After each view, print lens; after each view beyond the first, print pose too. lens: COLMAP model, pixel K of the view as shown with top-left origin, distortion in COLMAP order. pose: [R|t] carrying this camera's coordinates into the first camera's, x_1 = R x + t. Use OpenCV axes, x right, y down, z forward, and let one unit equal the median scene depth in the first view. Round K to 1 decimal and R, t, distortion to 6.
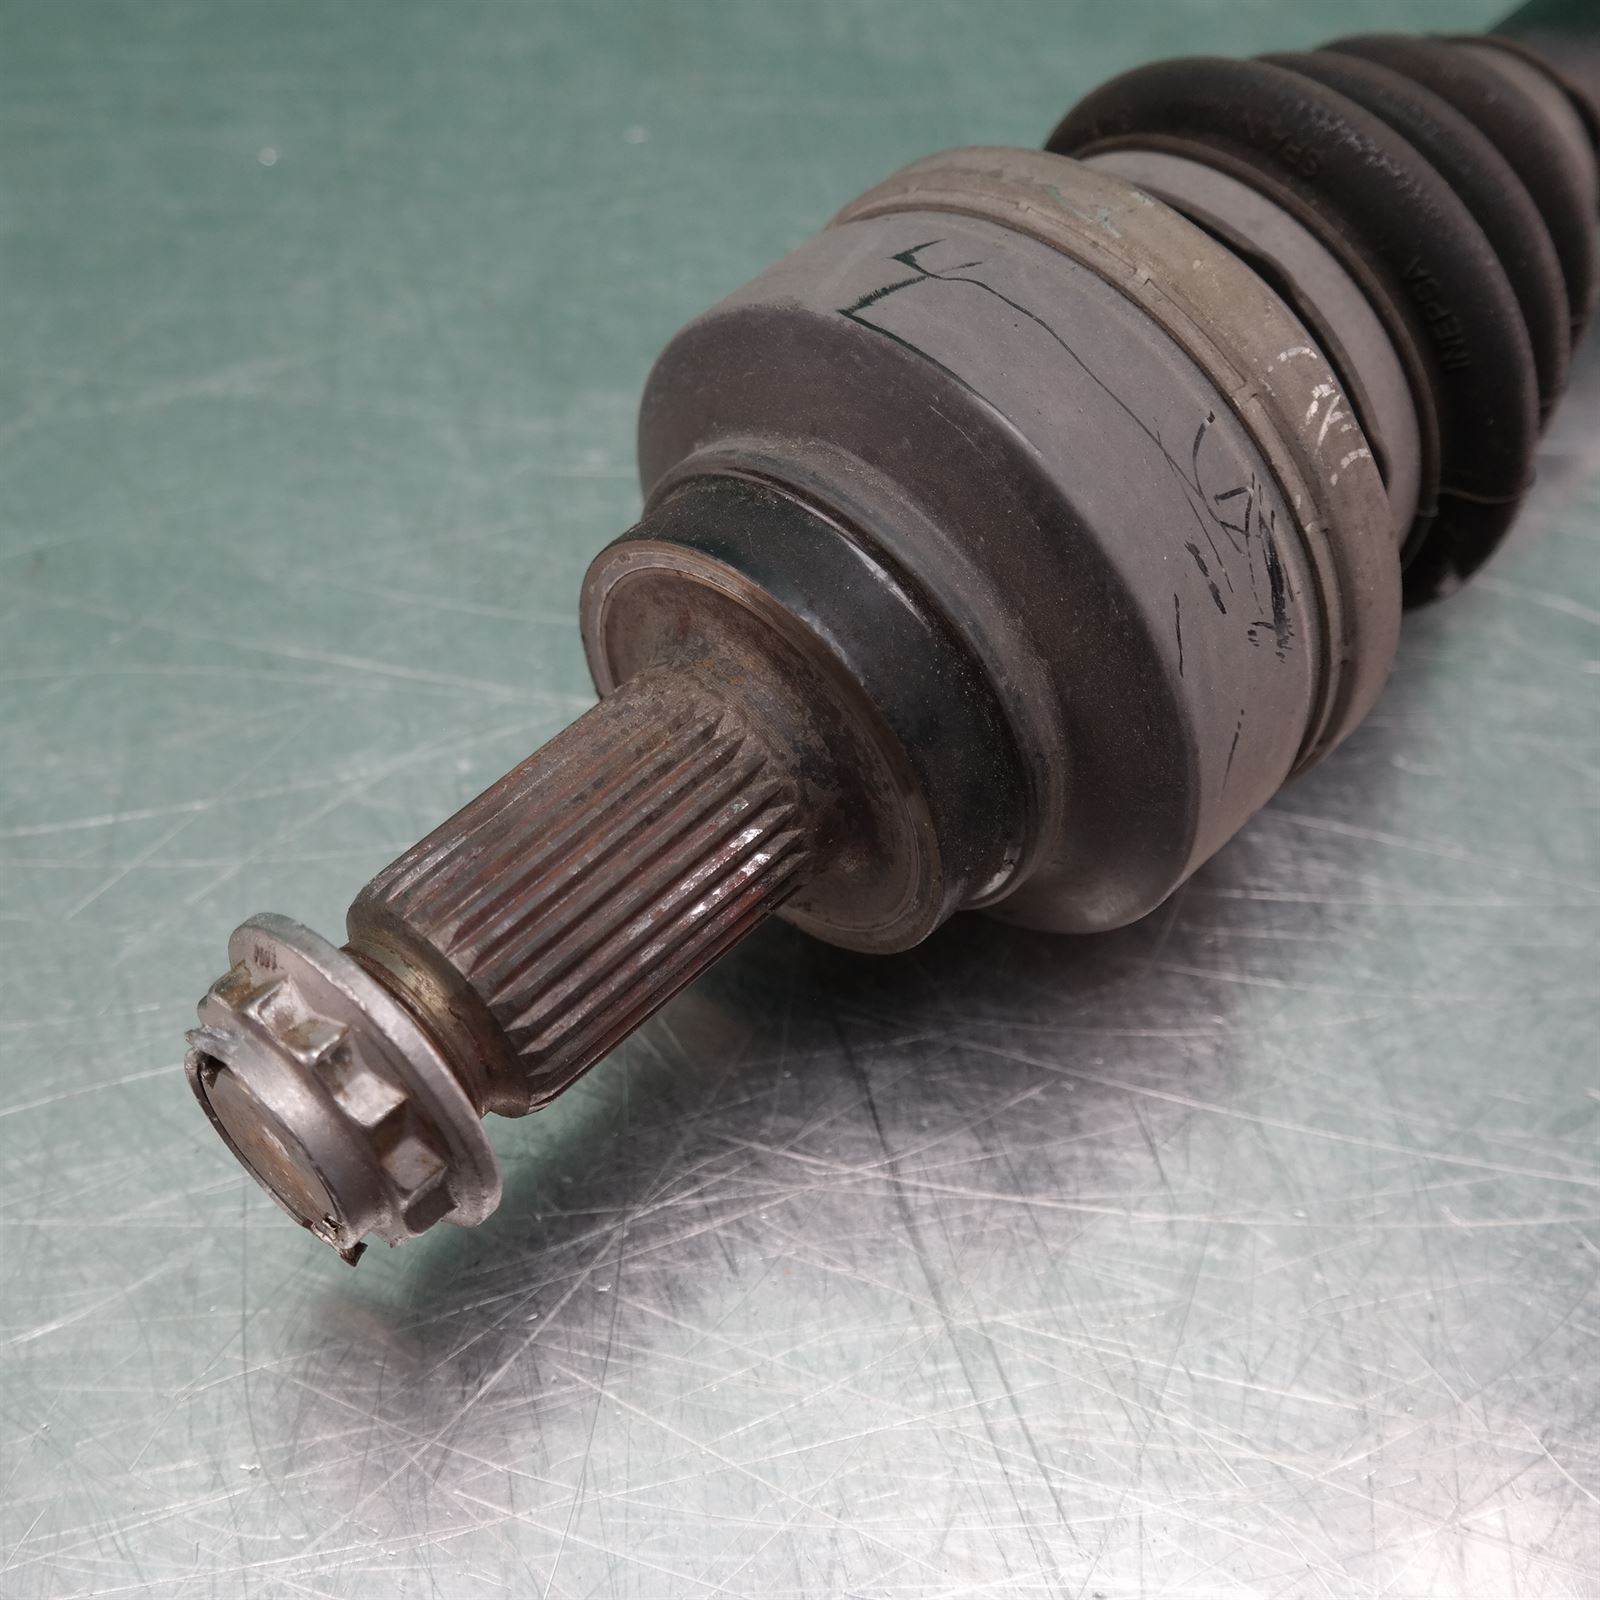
lens RADIAL K [[2535.2, 0, 747.7], [0, 2535.2, 797.5], [0, 0, 1]] dist [-0.043066, 0.184475]
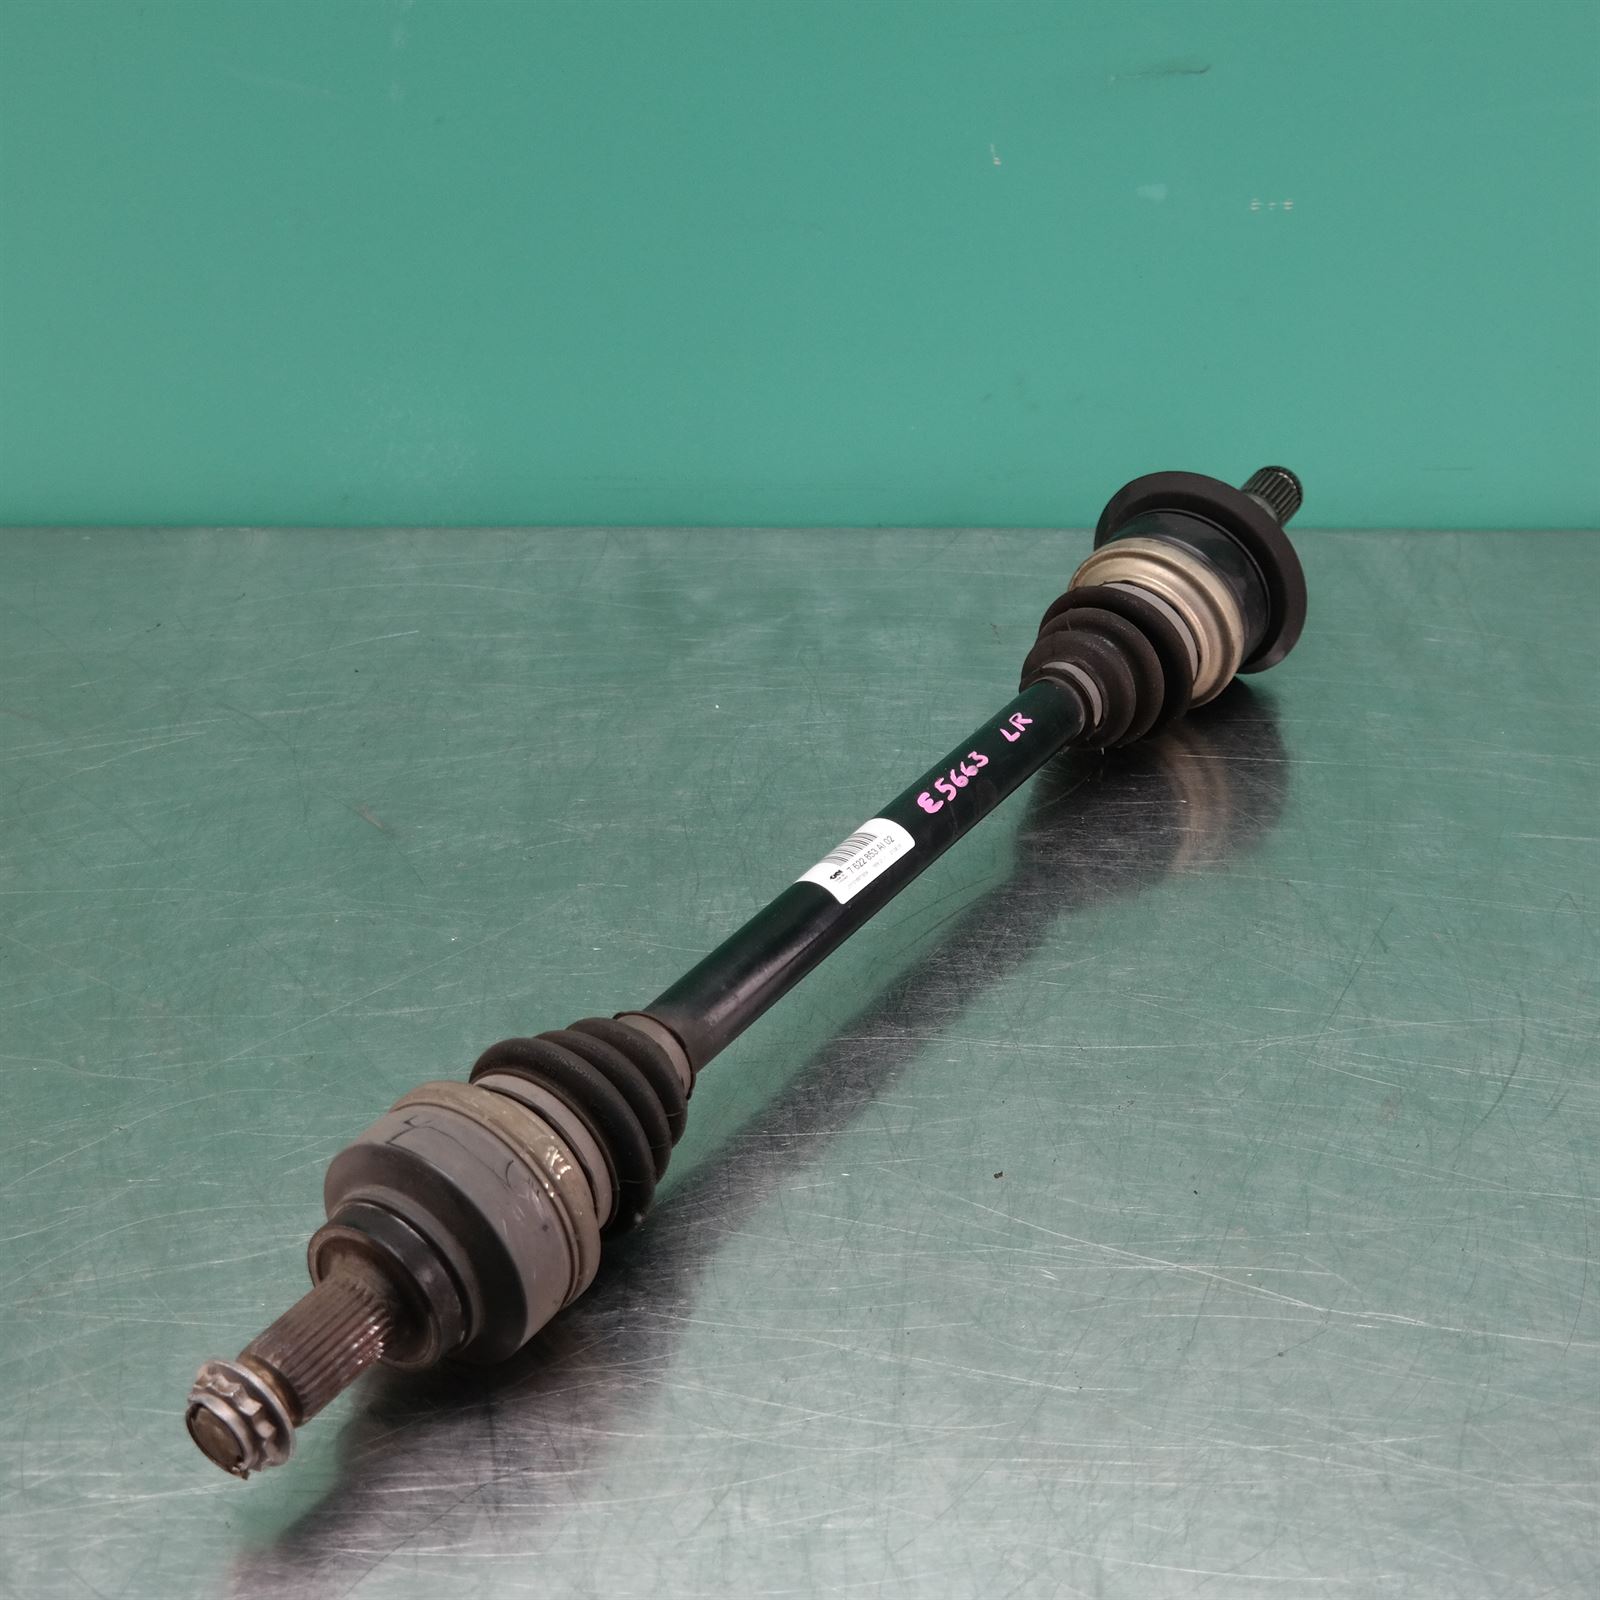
lens RADIAL K [[2535.2, 0, 747.7], [0, 2535.2, 797.5], [0, 0, 1]] dist [-0.043066, 0.184475]
pose [[0.986861, -0.109675, 0.118643, 0.149281], [0.143023, 0.934589, -0.325711, 0.464465], [-0.075161, 0.338400, 0.937996, -1.983574]]
